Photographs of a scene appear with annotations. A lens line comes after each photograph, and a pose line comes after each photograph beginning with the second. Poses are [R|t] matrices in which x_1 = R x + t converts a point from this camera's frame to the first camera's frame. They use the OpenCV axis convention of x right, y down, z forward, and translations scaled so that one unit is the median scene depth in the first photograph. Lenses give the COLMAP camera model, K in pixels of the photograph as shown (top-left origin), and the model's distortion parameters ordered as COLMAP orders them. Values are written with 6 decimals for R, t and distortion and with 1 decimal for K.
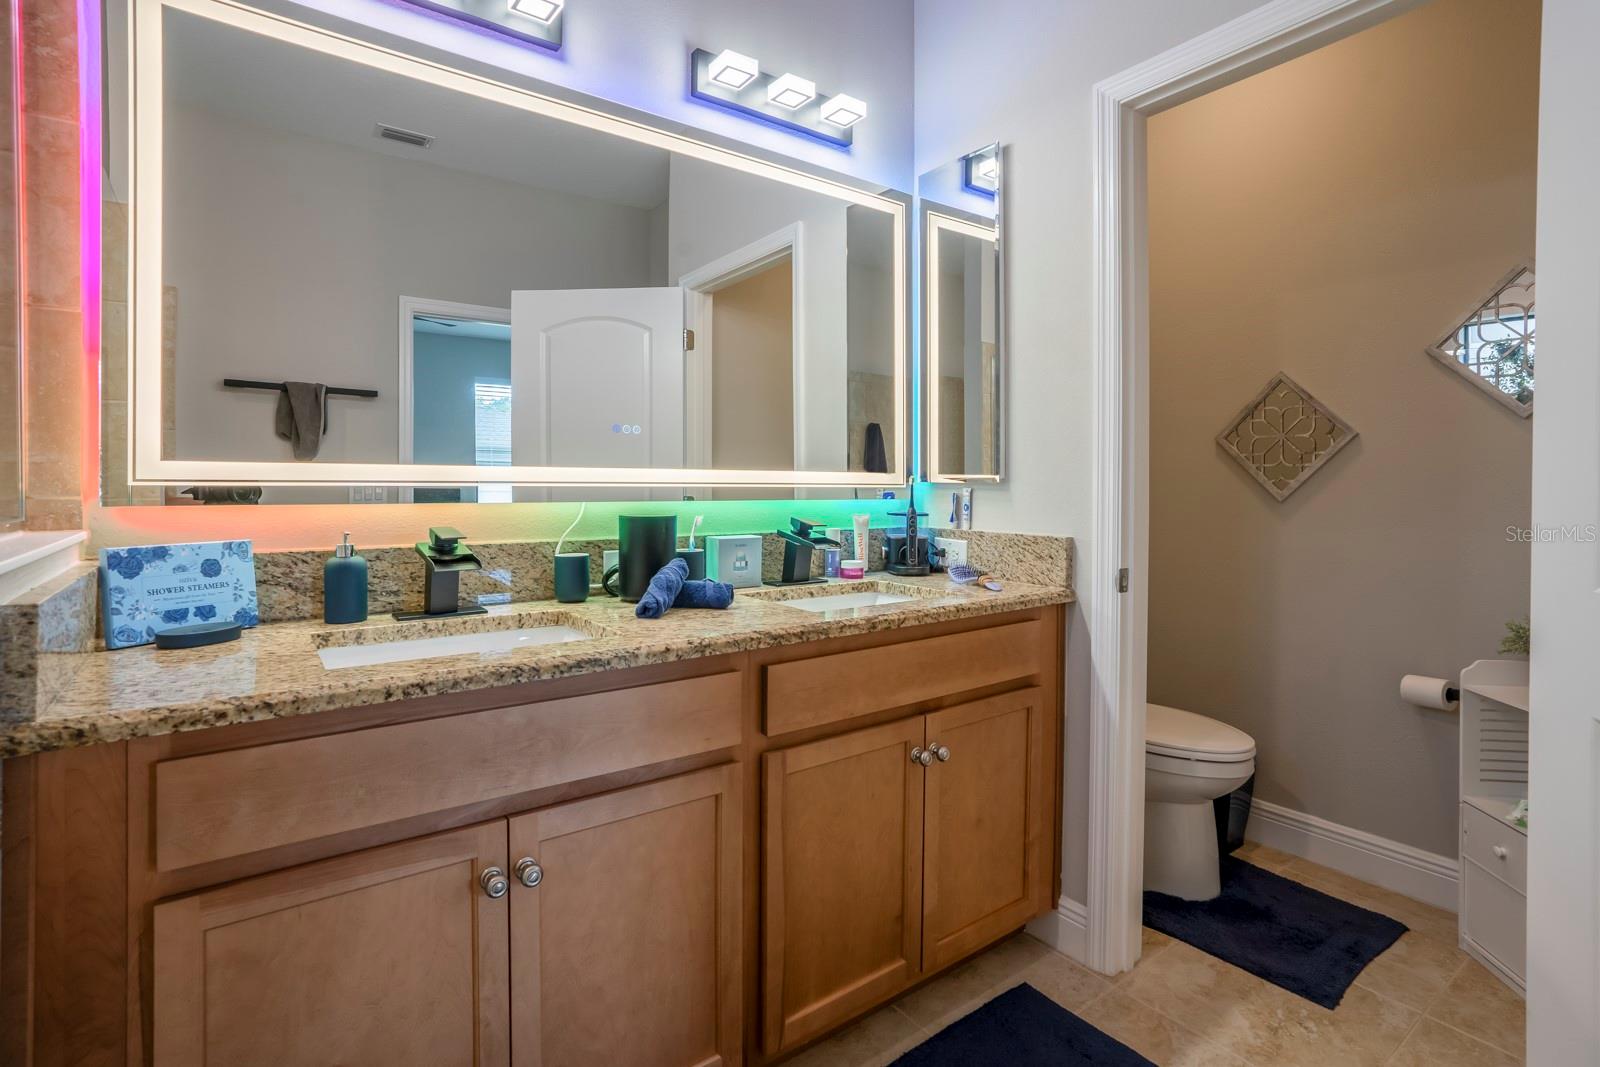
lens RADIAL K [[775.4, 0, 805.0], [0, 775.4, 512.3], [0, 0, 1]] dist [-0.025609, 0.000145]
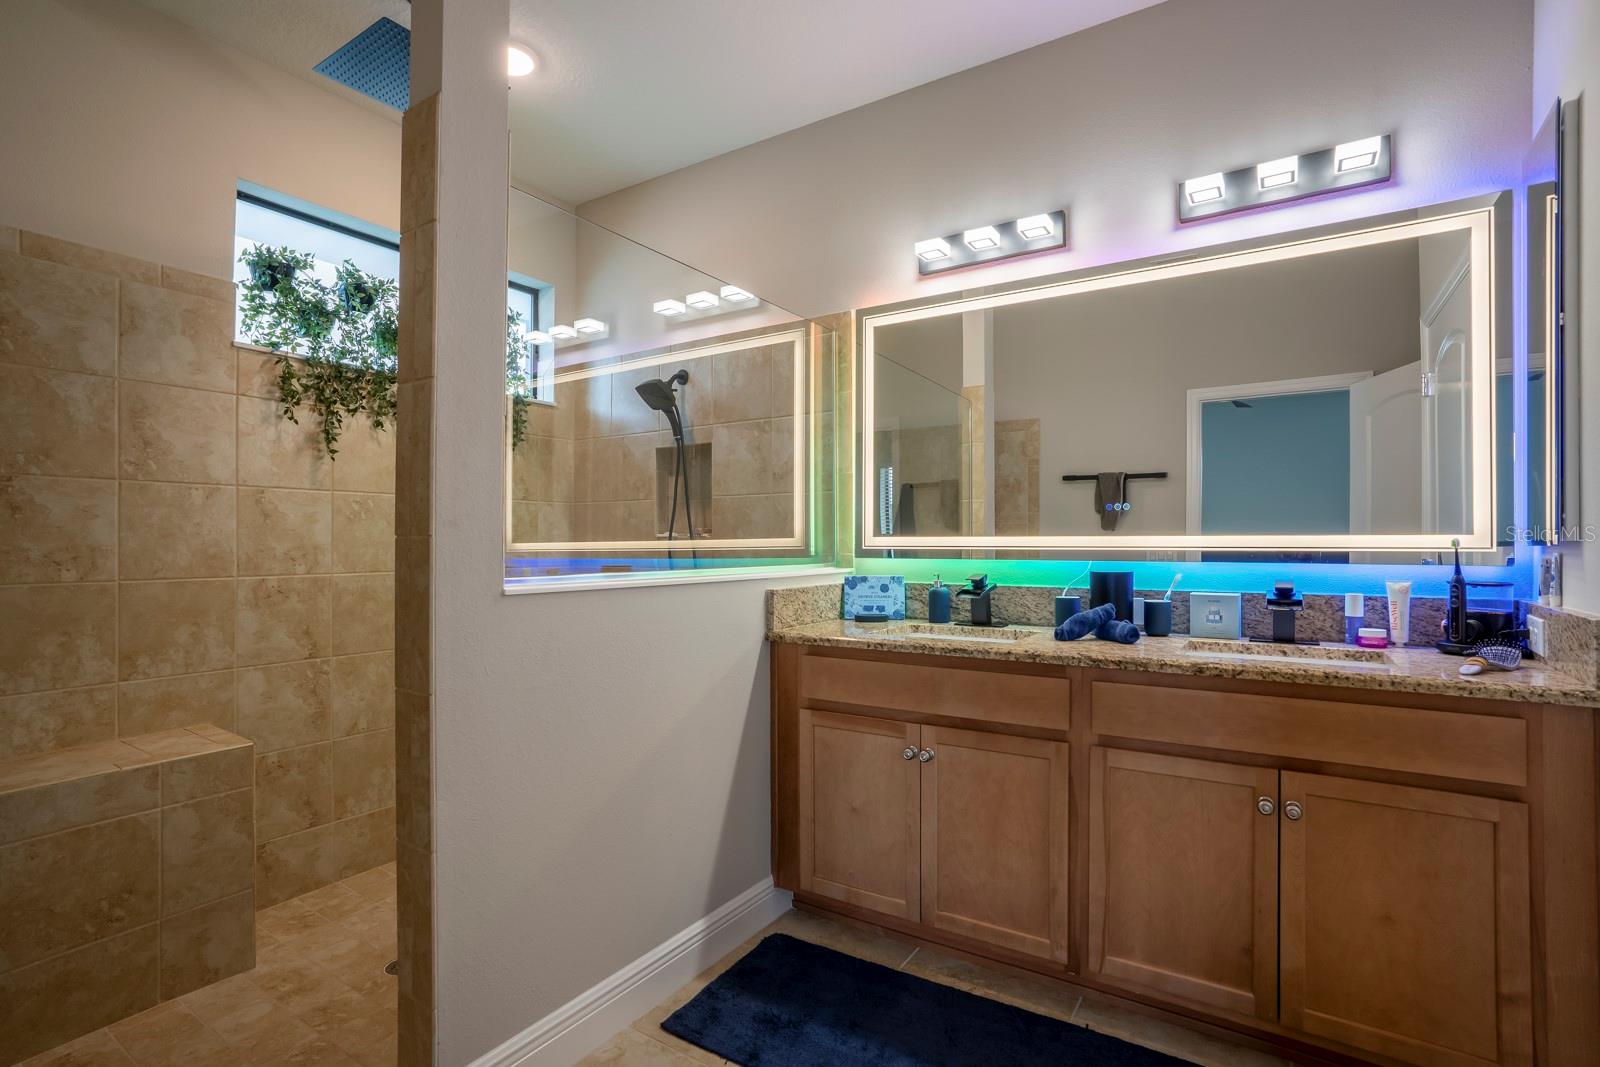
lens RADIAL K [[758.2, 0, 802.3], [0, 758.2, 541.7], [0, 0, 1]] dist [-0.052878, 0.030320]
pose [[0.359785, -0.006606, -0.933012, 0.992148], [-0.032186, 0.999292, -0.019486, -0.006169], [0.932480, 0.037041, 0.359317, 0.031878]]
